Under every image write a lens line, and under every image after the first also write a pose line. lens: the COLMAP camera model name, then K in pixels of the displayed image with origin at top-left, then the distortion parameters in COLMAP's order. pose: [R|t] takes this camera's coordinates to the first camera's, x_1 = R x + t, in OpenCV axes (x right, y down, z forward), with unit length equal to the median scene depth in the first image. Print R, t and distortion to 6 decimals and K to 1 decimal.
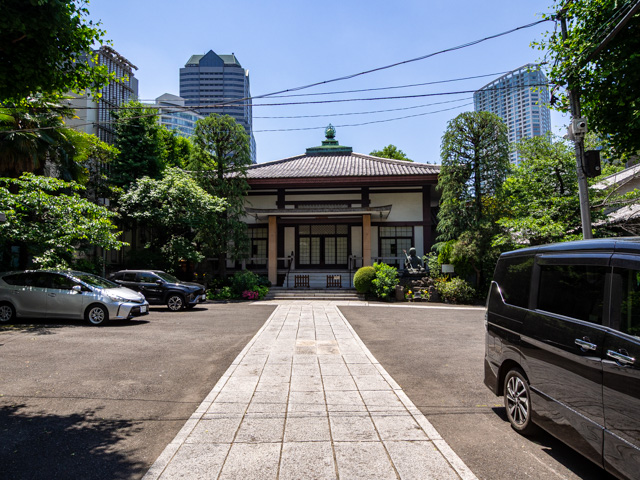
lens RADIAL K [[460.6, 0, 320.0], [0, 460.6, 240.0], [0, 0, 1]] dist [-0.005601, -0.000303]
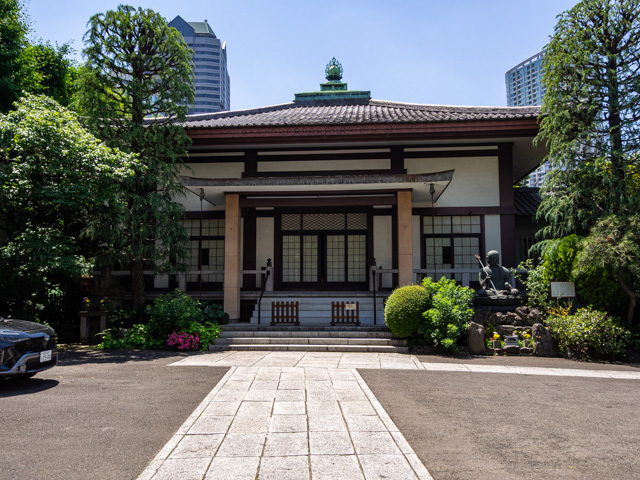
lens RADIAL K [[564.8, 0, 320.0], [0, 564.8, 240.0], [0, 0, 1]] dist [0.009779, 0.002447]
pose [[0.999950, 0.001733, 0.009810, -0.005060], [-0.001459, 0.999609, -0.027938, 0.021746], [-0.009855, 0.027922, 0.999562, 0.325865]]
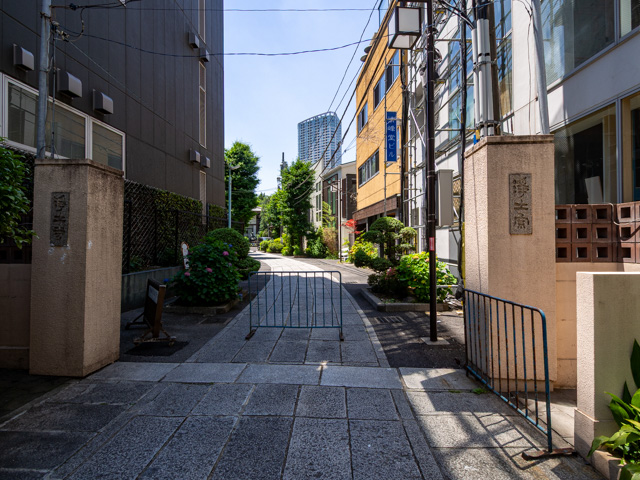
lens RADIAL K [[360.9, 0, 320.0], [0, 360.9, 240.0], [0, 0, 1]] dist [-0.000425, -0.000068]
pose [[0.933692, 0.000602, 0.358076, -0.301944], [-0.027574, 0.997150, 0.070222, -0.129150], [-0.357013, -0.075439, 0.931048, -1.727776]]
